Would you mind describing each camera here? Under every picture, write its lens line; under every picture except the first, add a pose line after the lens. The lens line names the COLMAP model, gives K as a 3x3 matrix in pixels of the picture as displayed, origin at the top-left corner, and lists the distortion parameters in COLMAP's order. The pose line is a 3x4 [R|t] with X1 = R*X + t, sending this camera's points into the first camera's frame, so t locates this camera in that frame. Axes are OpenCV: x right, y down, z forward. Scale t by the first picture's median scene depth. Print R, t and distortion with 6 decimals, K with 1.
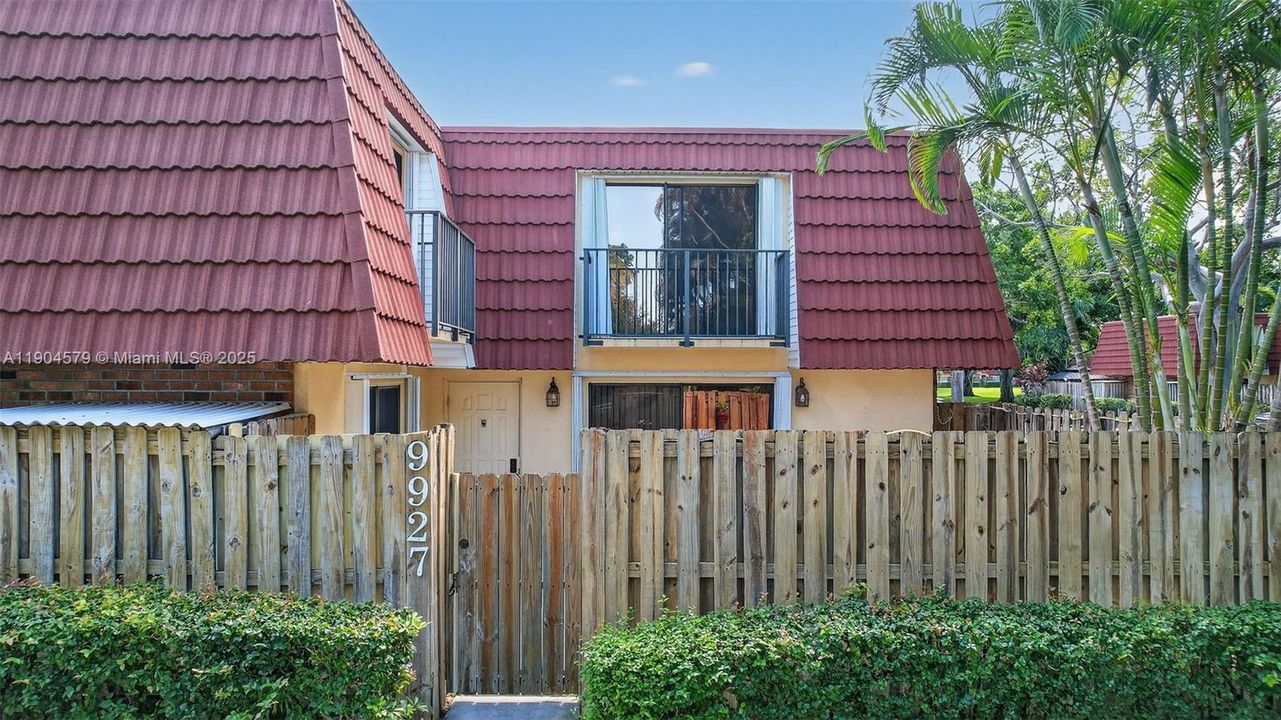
lens RADIAL K [[821.3, 0, 640.5], [0, 821.3, 360.0], [0, 0, 1]] dist [-0.008525, -0.002210]
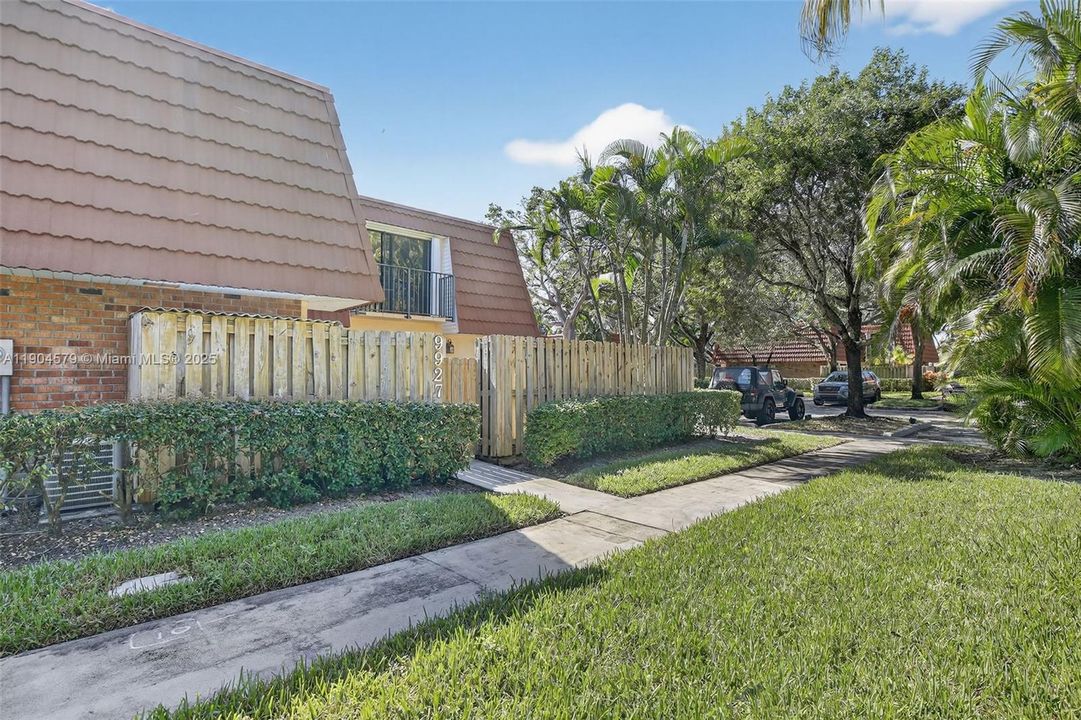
lens RADIAL K [[501.8, 0, 547.7], [0, 501.8, 366.9], [0, 0, 1]] dist [-0.022063, 0.000637]
pose [[0.759105, 0.001599, 0.650966, -0.880644], [-0.010153, 0.999904, 0.009383, 0.158901], [-0.650889, -0.013732, 0.759049, -0.192575]]
